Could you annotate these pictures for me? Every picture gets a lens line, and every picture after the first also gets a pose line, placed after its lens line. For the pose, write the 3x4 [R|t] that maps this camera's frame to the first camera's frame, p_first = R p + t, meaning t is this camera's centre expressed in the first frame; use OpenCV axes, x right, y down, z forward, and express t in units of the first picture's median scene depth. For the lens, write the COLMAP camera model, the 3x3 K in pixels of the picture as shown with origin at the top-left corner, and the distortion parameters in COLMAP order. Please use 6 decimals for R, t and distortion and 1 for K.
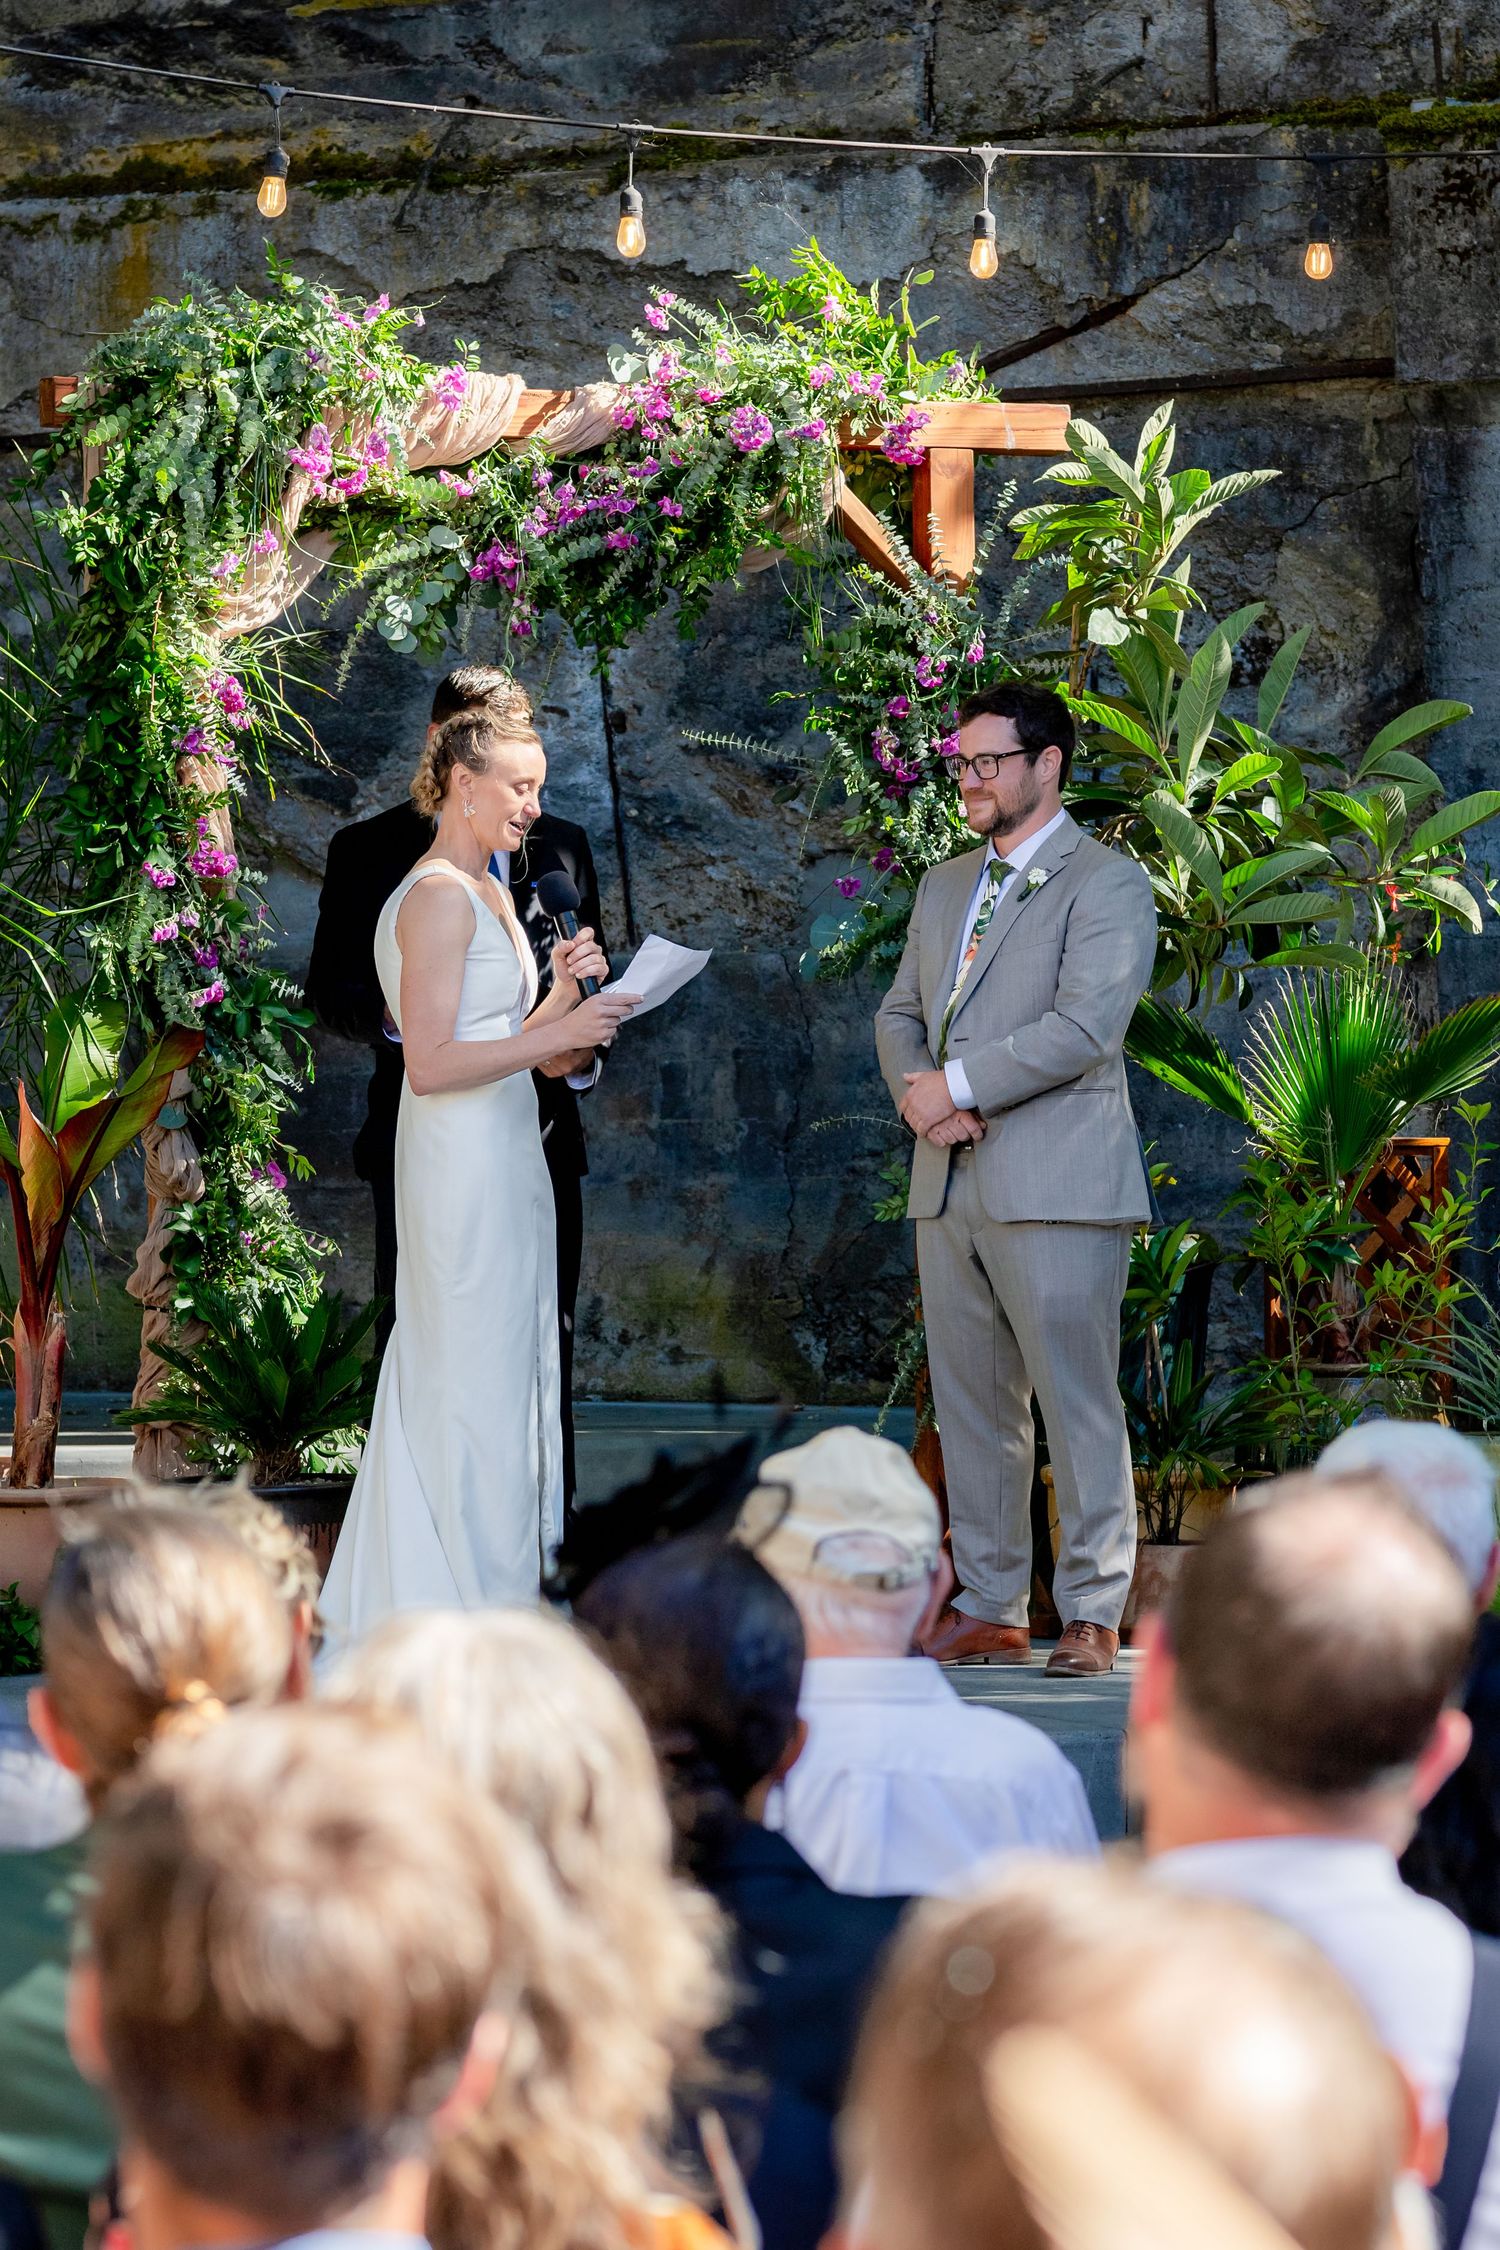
lens RADIAL K [[8663.6, 0, 750.0], [0, 8663.6, 1125.0], [0, 0, 1]] dist [-0.080559, 0.325893]
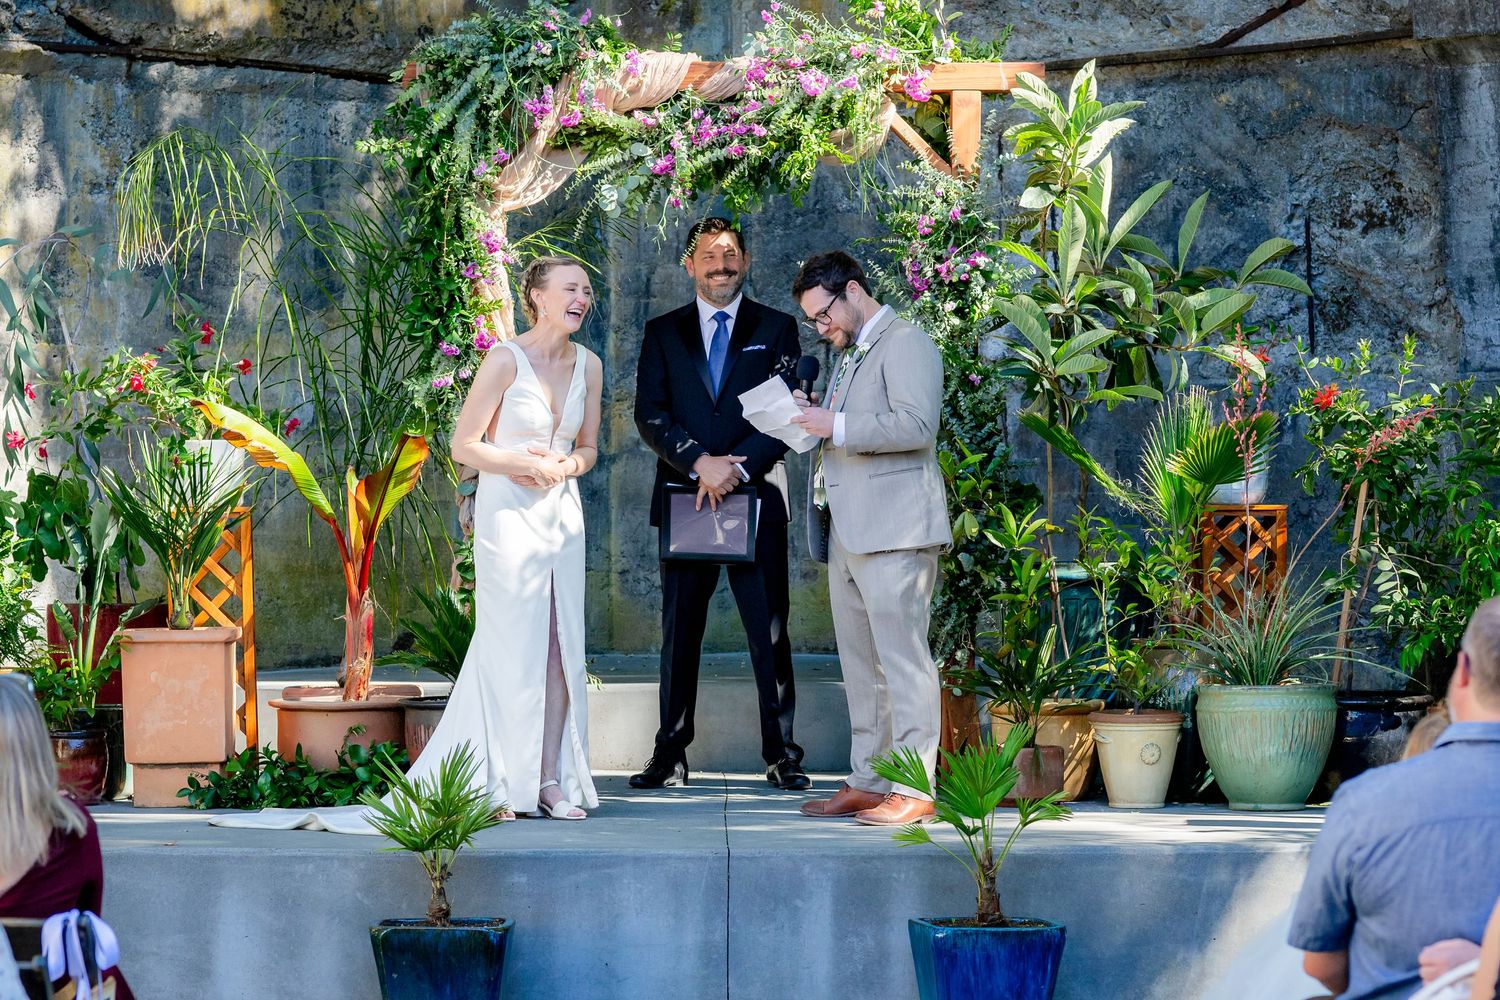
lens RADIAL K [[5536.4, 0, 721.4], [0, 5536.4, 584.0], [0, 0, 1]] dist [-0.043565, -0.060733]
pose [[0.940057, 0.010905, -0.340844, 0.295547], [-0.005189, 0.999830, 0.017677, -0.001407], [0.340979, -0.014848, 0.939954, -0.017343]]
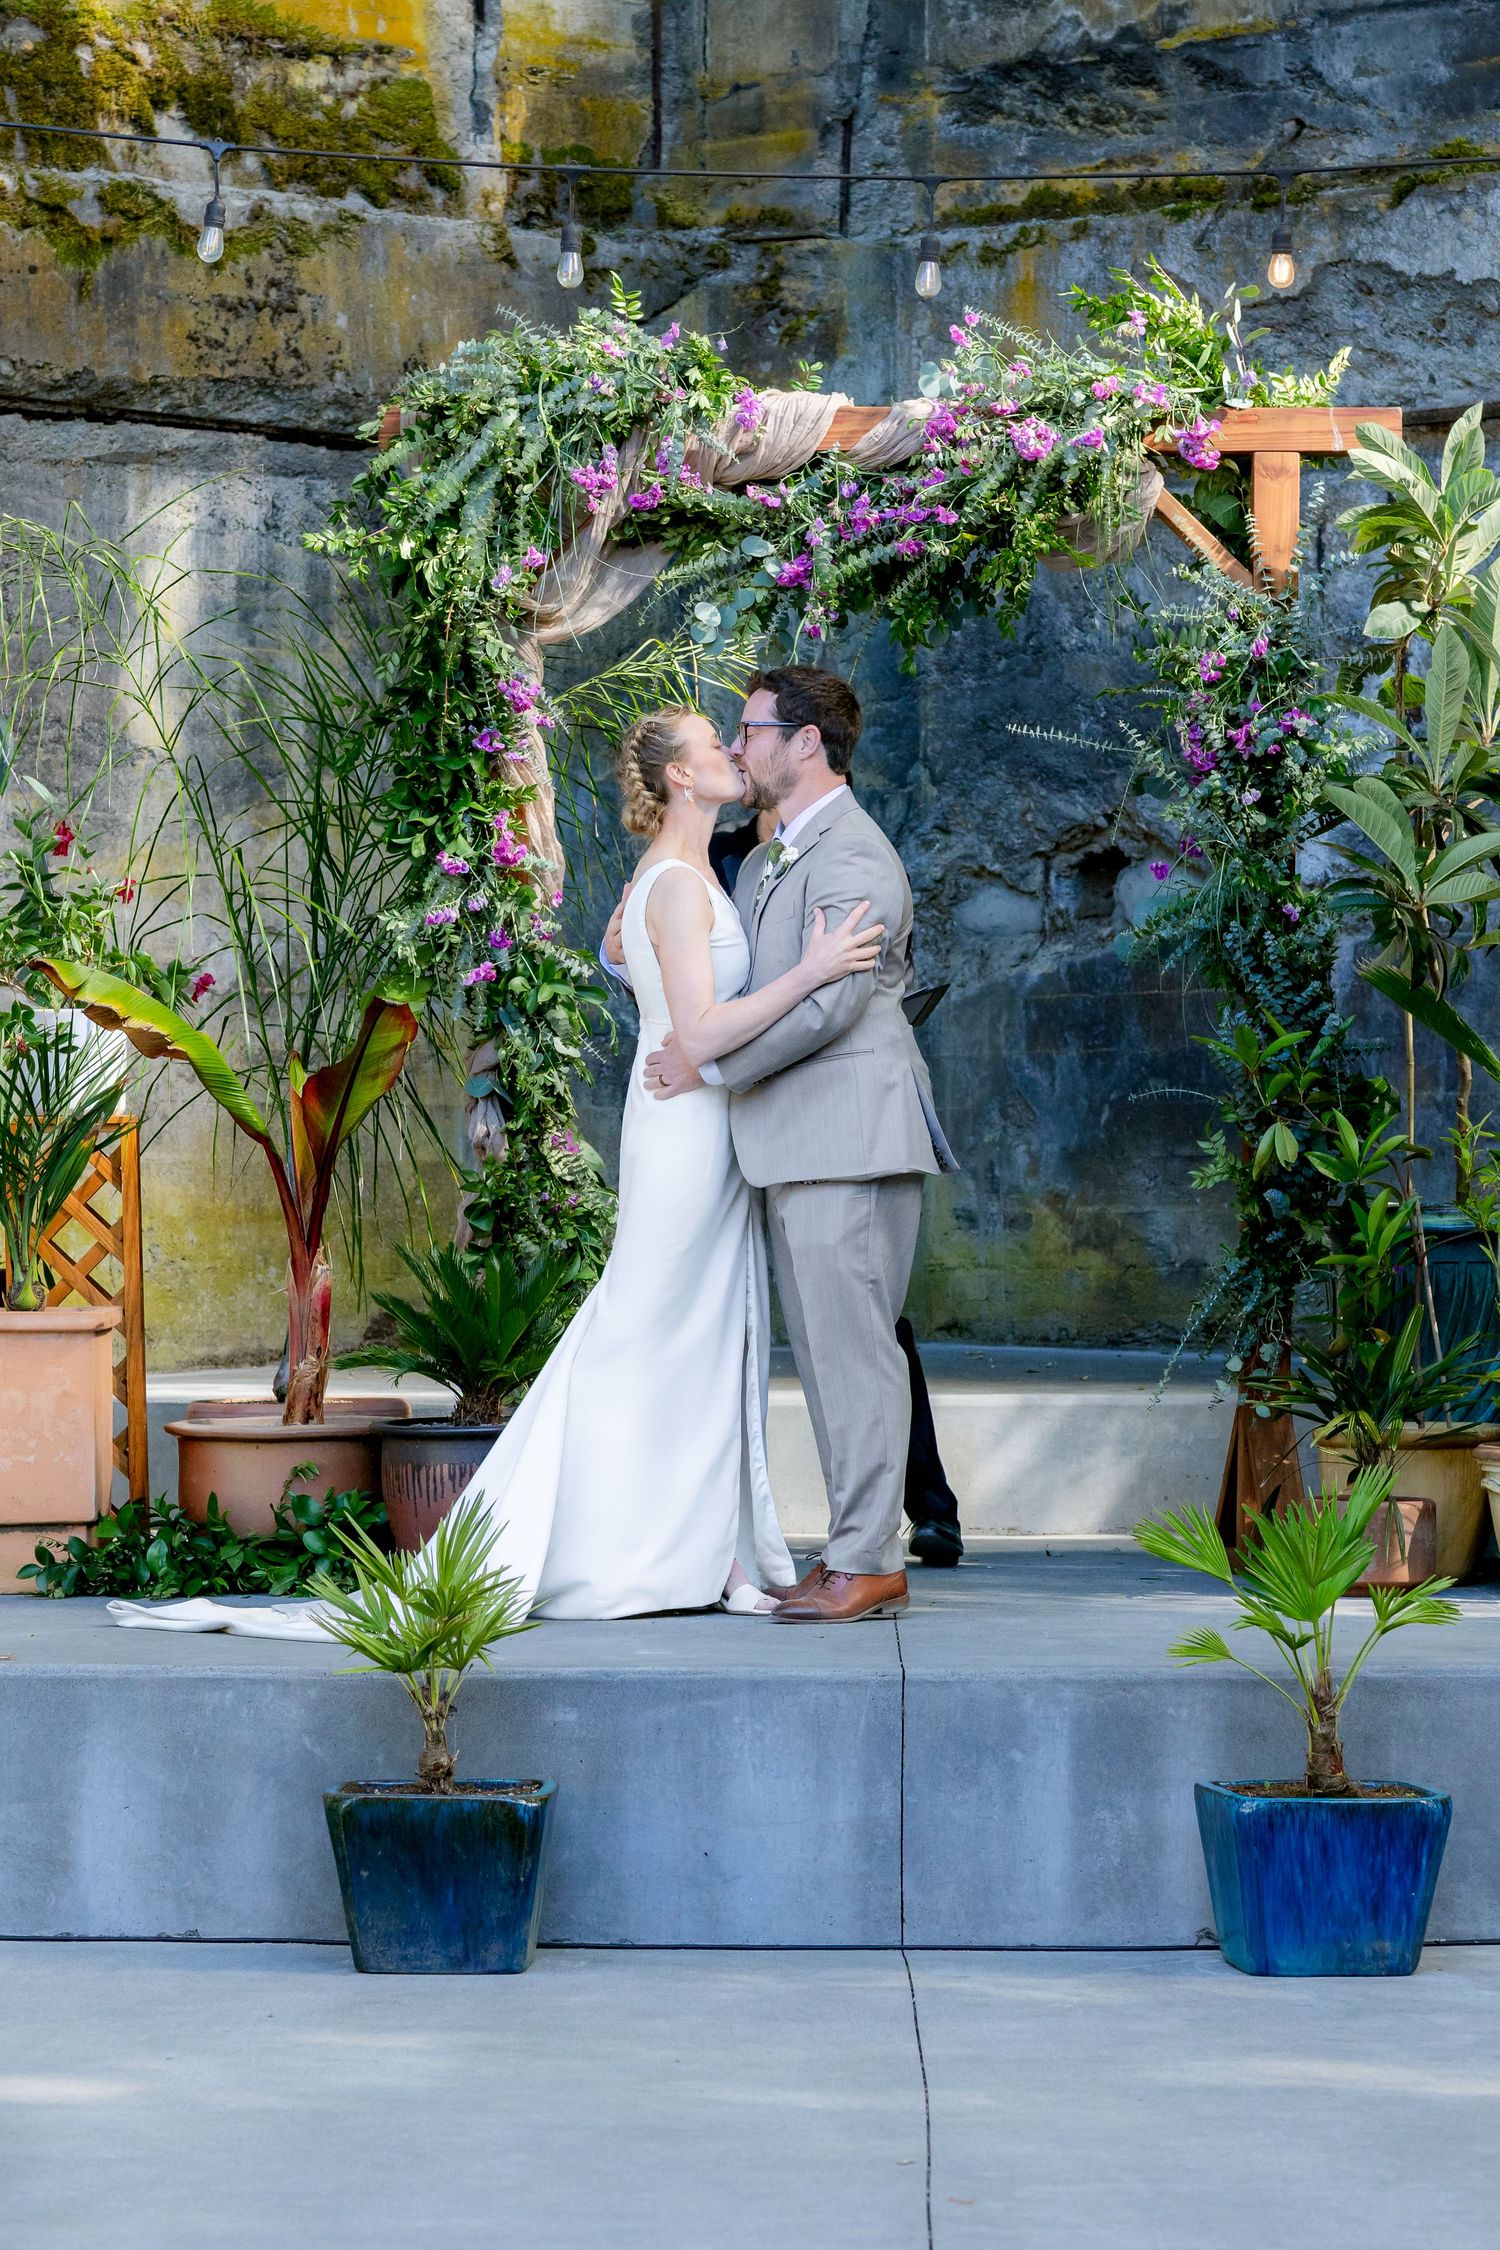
lens RADIAL K [[8304.6, 0, 632.3], [0, 8304.6, 1067.7], [0, 0, 1]] dist [-0.043565, -0.060733]
pose [[0.930502, 0.004444, -0.366260, 0.274314], [-0.005404, 0.999984, -0.001596, -0.001419], [0.366247, 0.003464, 0.930511, 0.032338]]
